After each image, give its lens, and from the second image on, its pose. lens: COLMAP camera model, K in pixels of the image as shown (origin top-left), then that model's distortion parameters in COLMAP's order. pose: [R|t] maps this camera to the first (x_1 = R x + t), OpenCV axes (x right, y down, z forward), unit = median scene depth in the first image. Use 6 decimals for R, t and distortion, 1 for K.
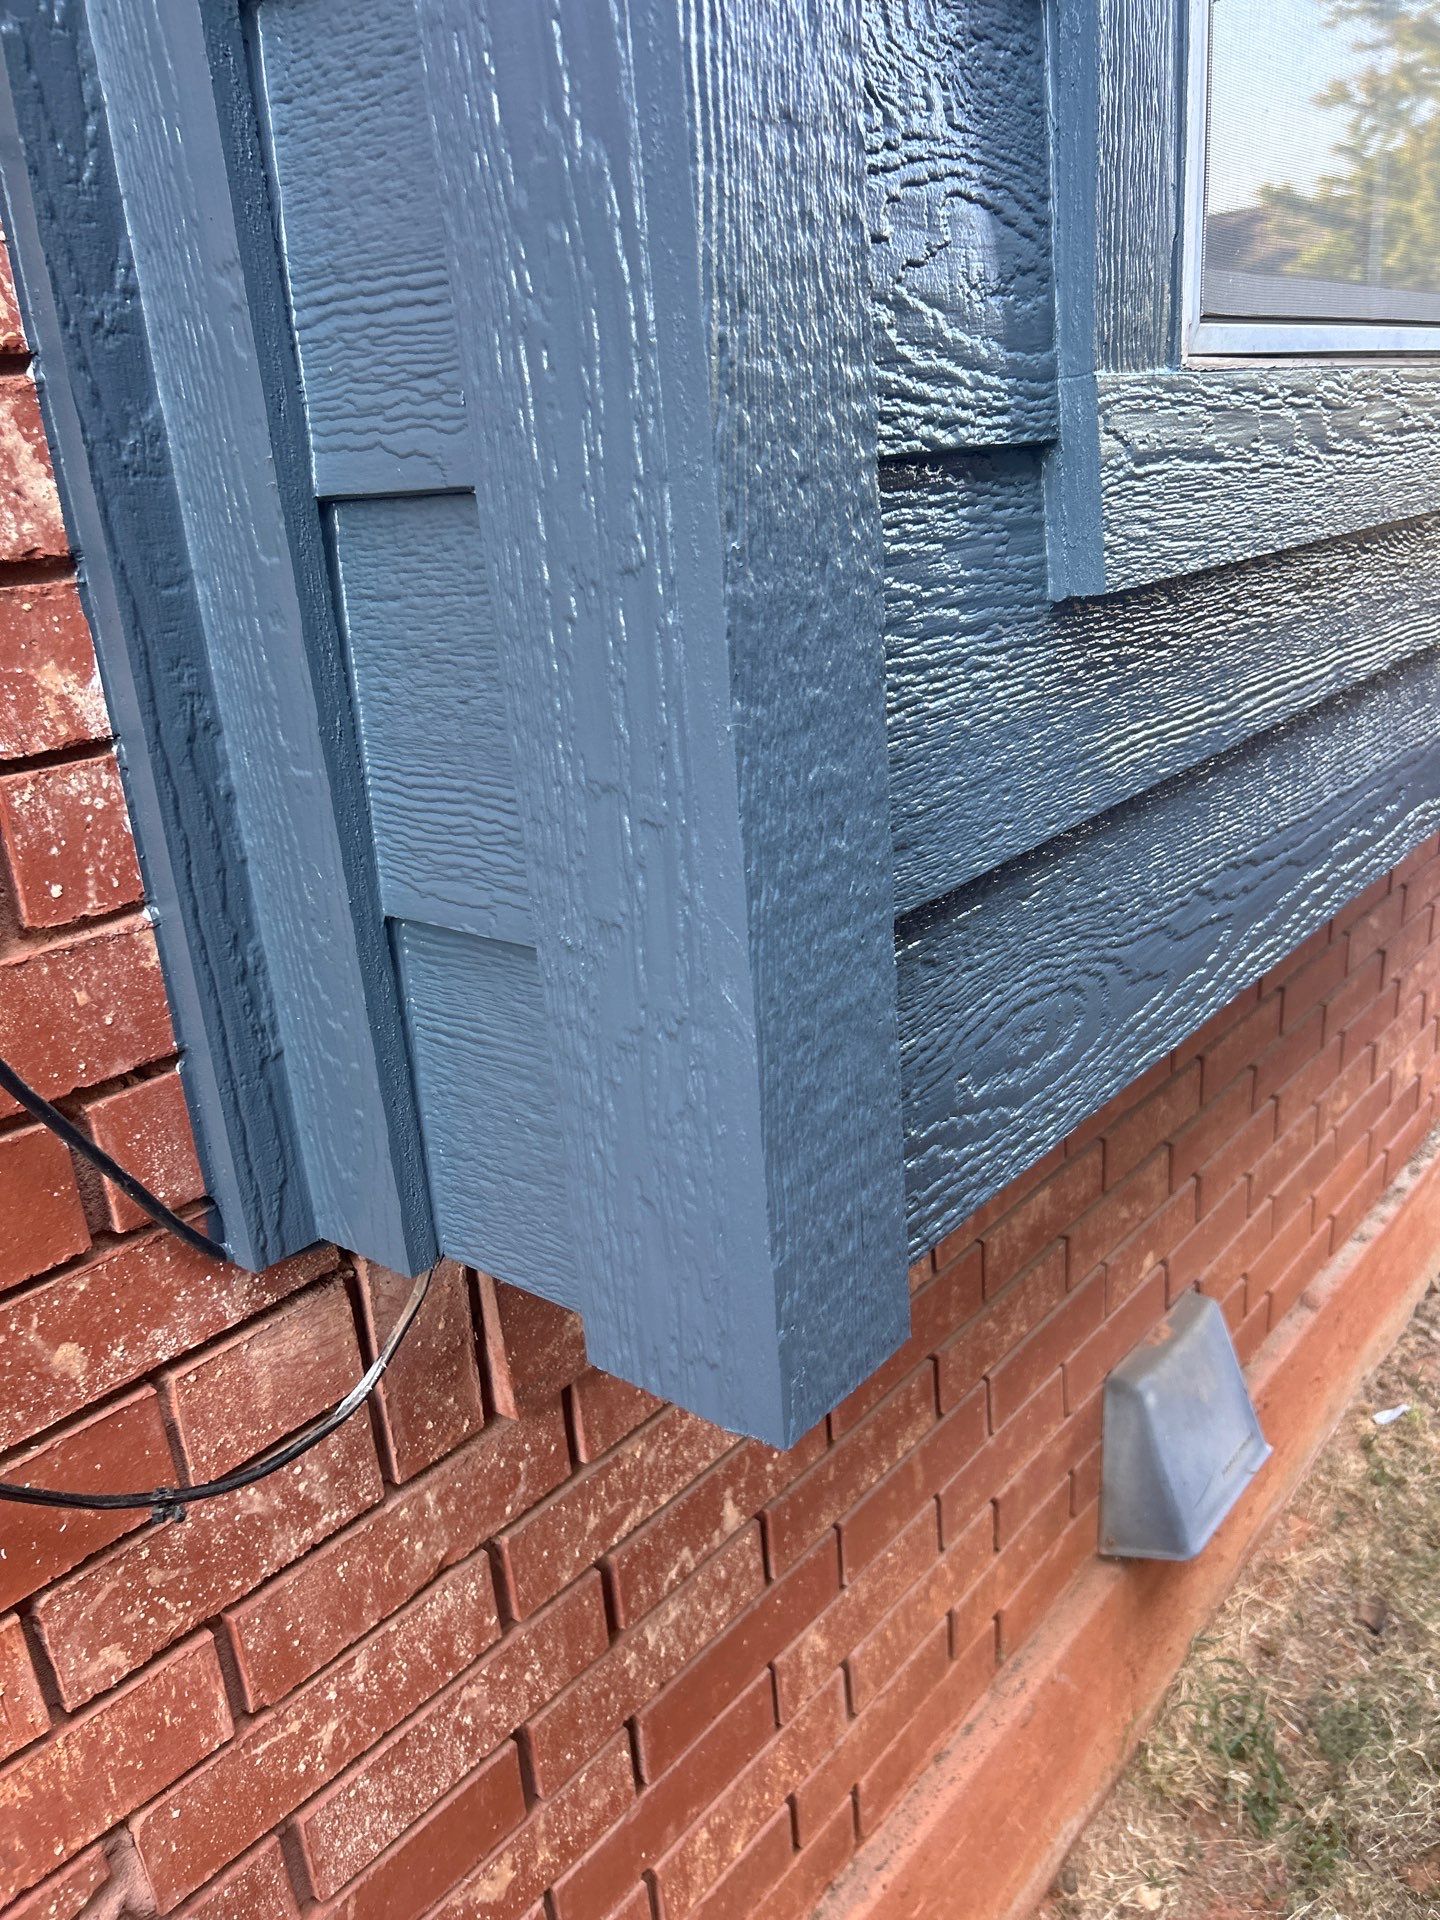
lens RADIAL K [[1544.3, 0, 720.0], [0, 1544.3, 960.0], [0, 0, 1]] dist [0.039964, -0.062150]
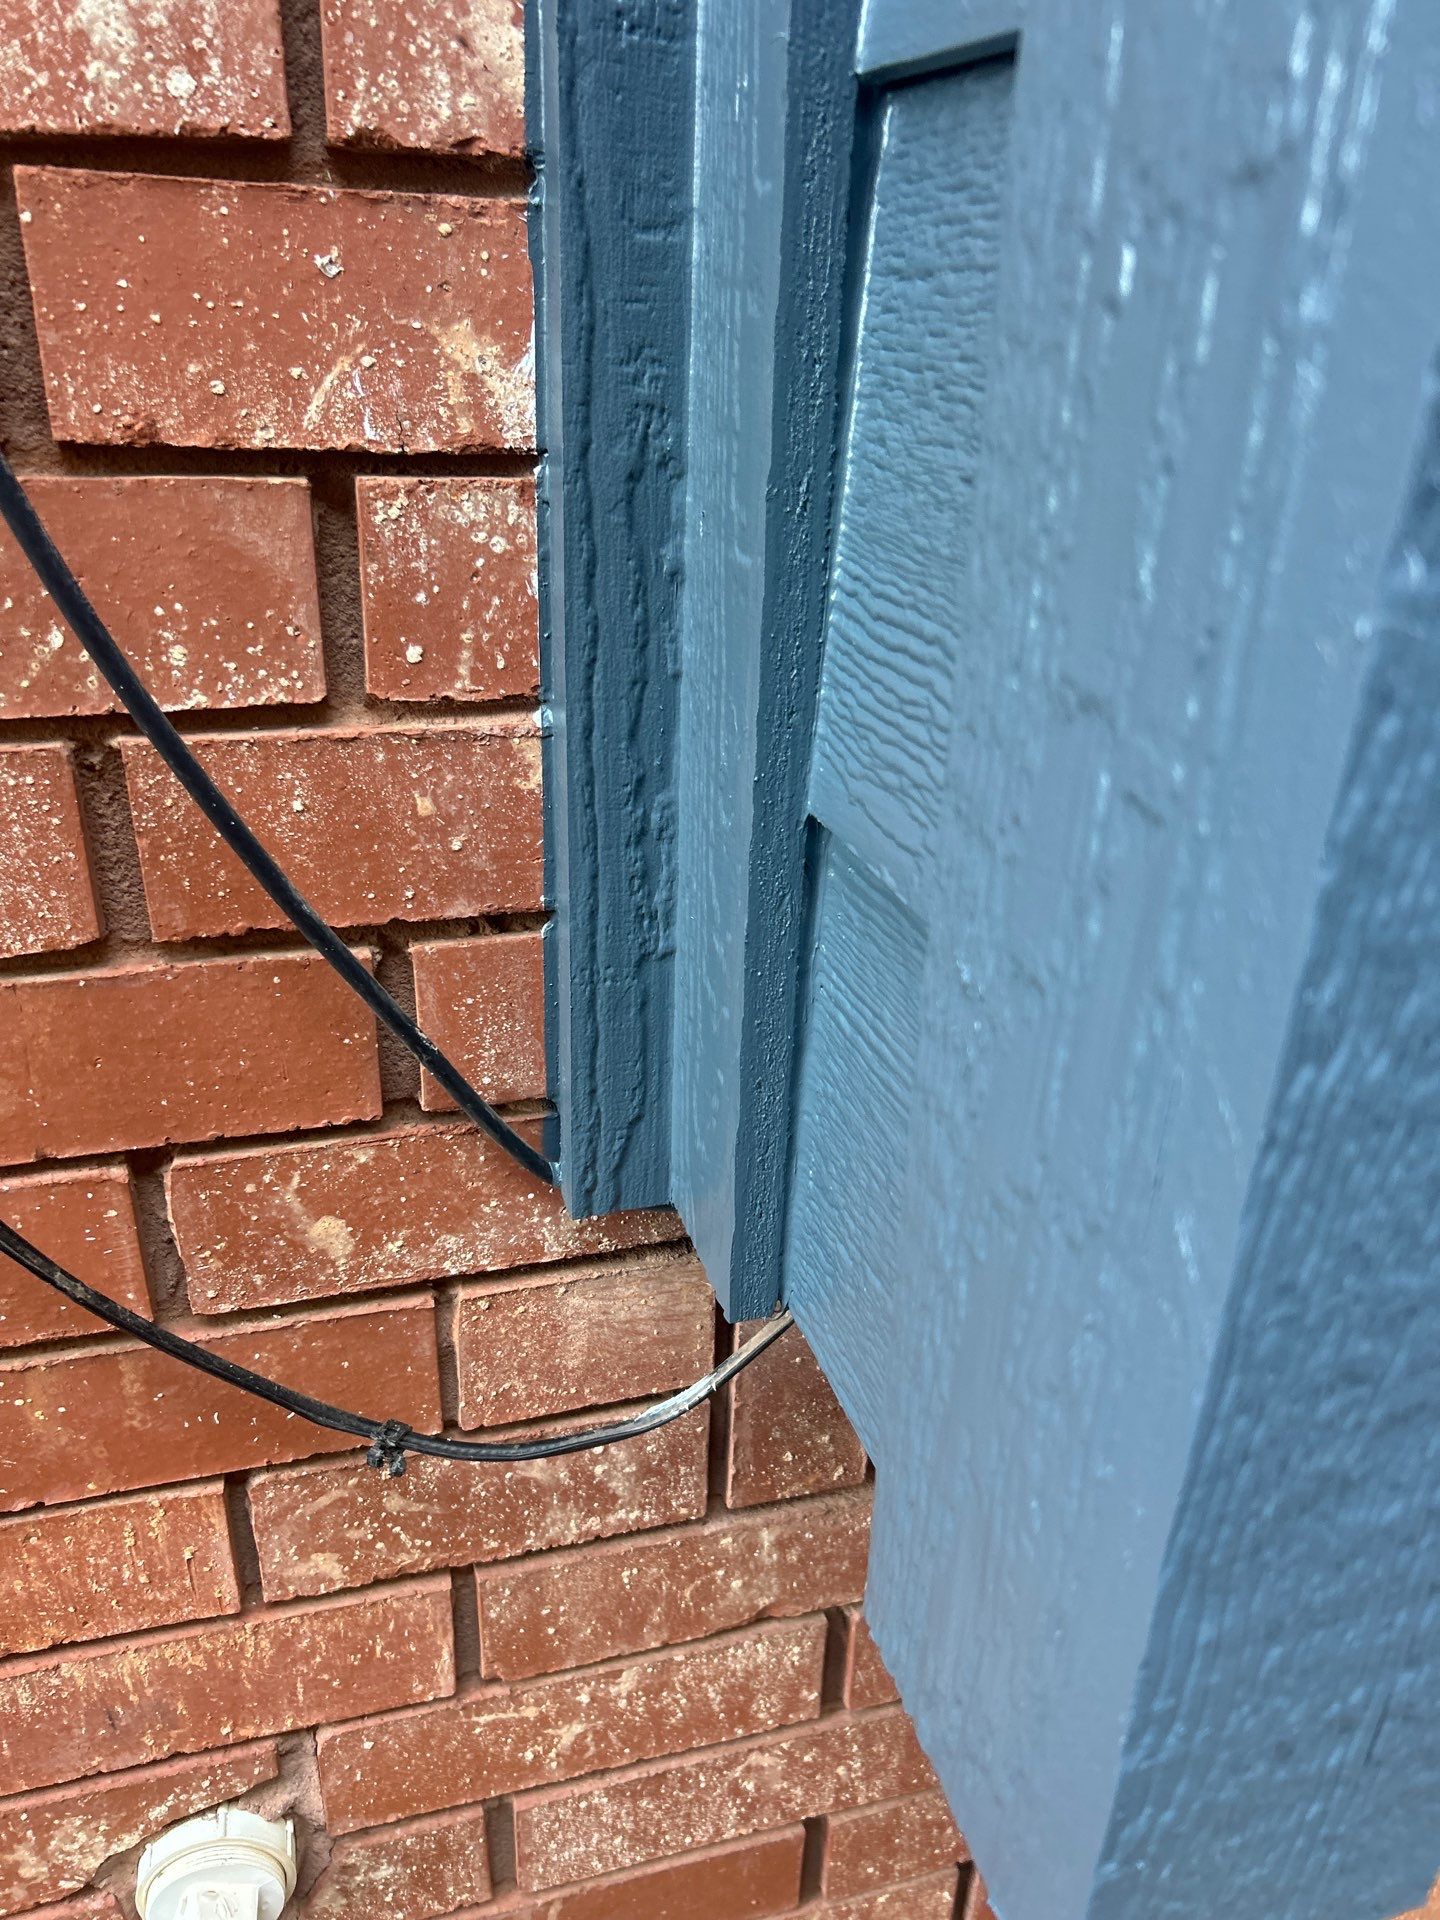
lens RADIAL K [[1475.8, 0, 716.3], [0, 1475.8, 971.6], [0, 0, 1]] dist [0.042611, -0.068584]
pose [[0.827329, 0.329380, -0.455013, 0.047025], [-0.270320, 0.943532, 0.191505, -0.070949], [0.492397, -0.035439, 0.869649, 0.441865]]
